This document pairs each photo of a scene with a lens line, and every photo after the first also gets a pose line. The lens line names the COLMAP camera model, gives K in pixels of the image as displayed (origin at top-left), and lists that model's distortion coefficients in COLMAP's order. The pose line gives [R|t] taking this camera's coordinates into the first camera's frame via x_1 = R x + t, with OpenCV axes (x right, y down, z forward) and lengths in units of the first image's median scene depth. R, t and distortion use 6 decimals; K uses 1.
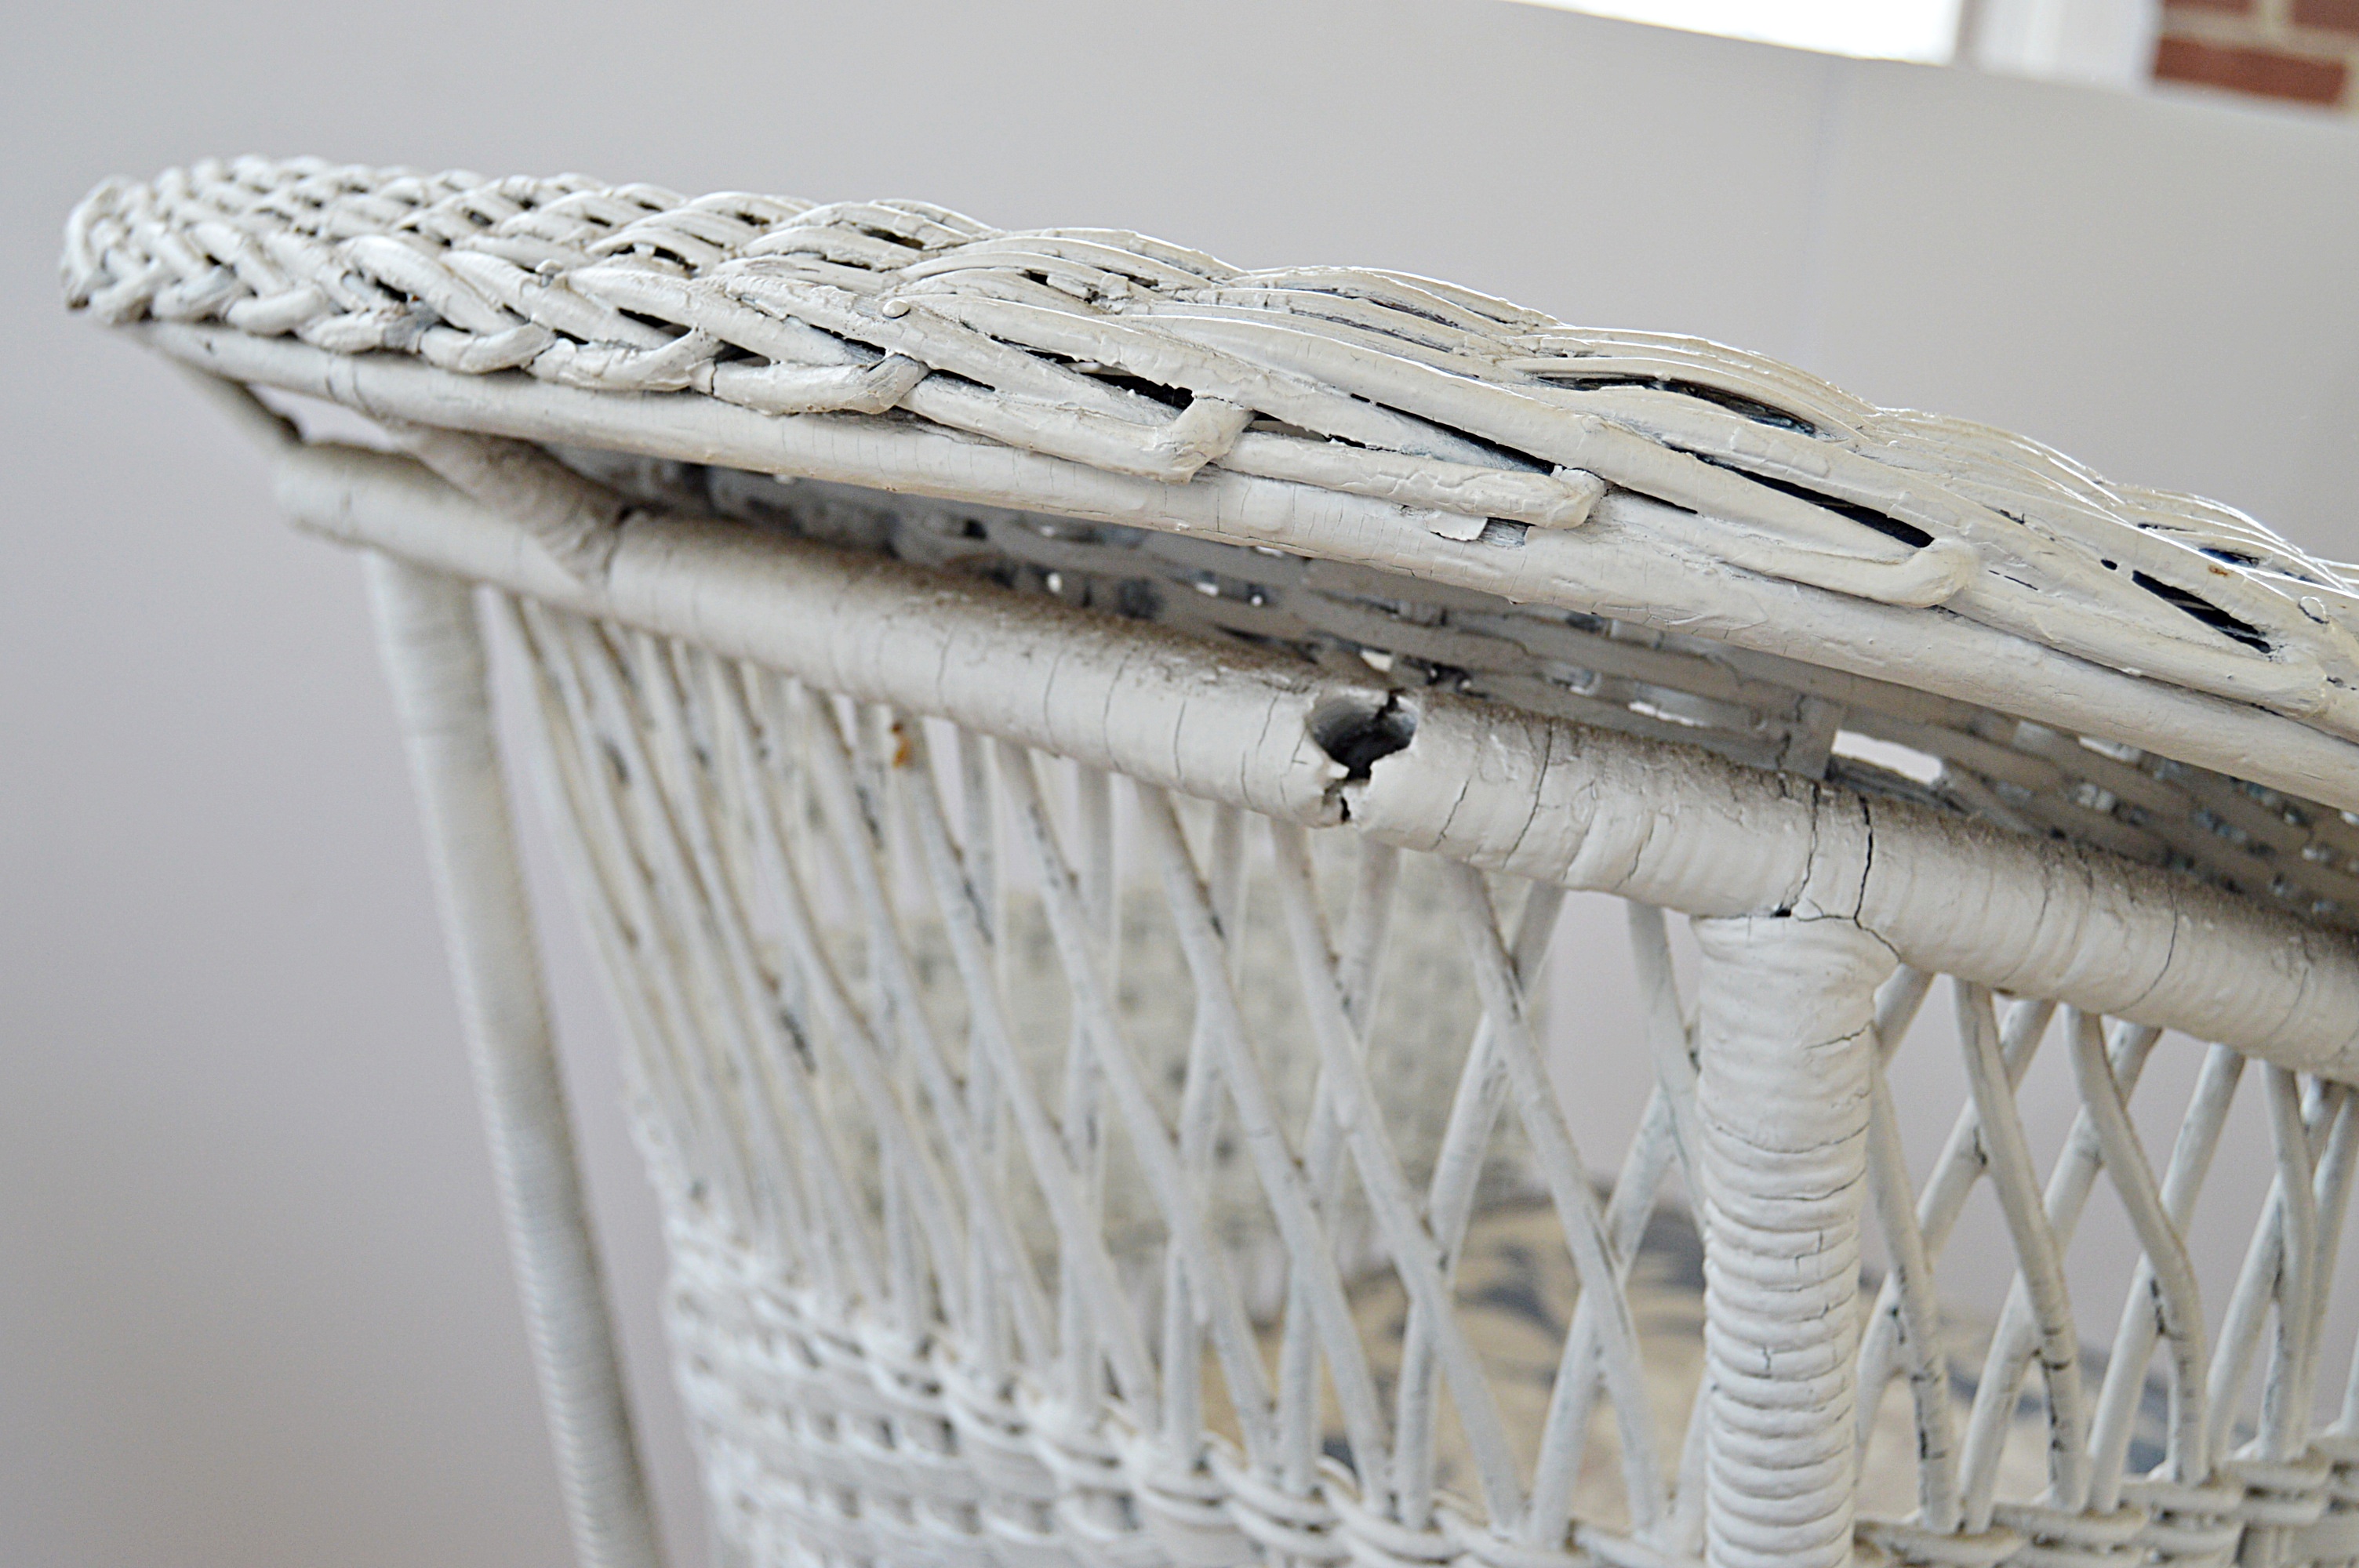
lens RADIAL K [[2887.1, 0, 1179.5], [0, 2887.1, 784.0], [0, 0, 1]] dist [-0.009022, -0.000832]
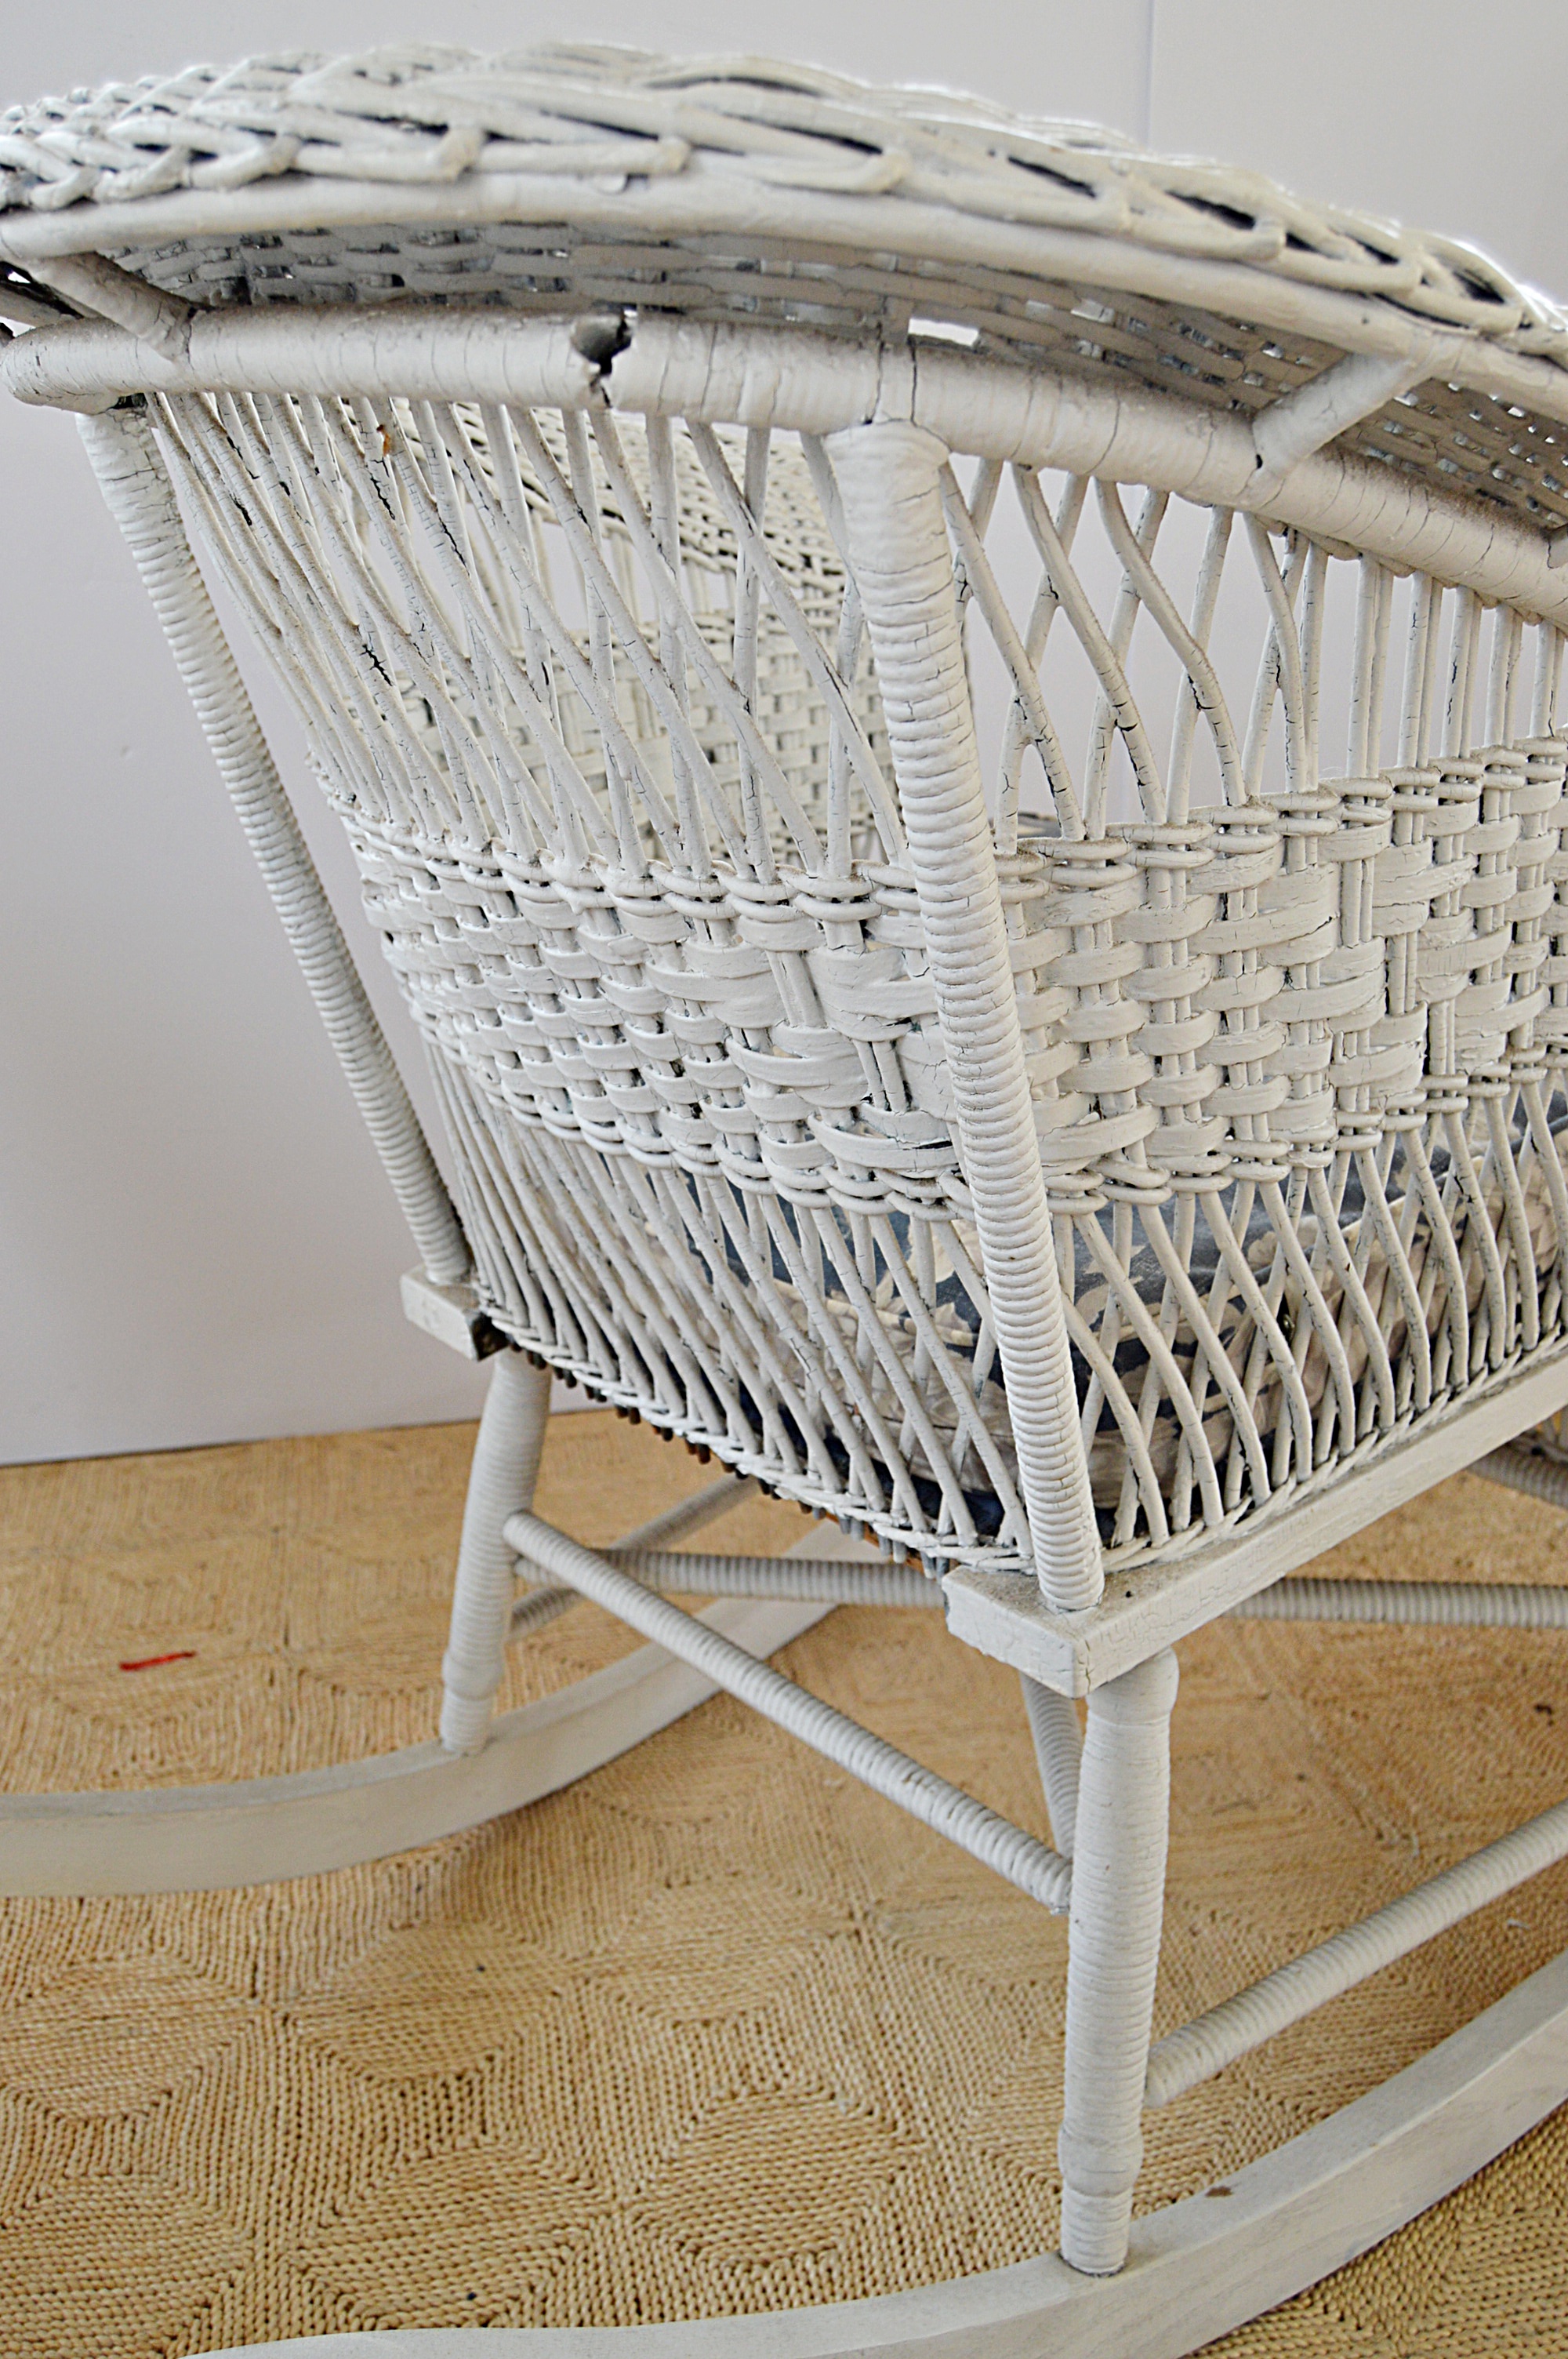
lens RADIAL K [[2134.8, 0, 784.0], [0, 2134.8, 1179.5], [0, 0, 1]] dist [0.008268, -0.011634]
pose [[0.991693, -0.122926, -0.037877, 0.140637], [0.128407, 0.963369, 0.235440, 0.157788], [0.007548, -0.238348, 0.971150, -0.301687]]
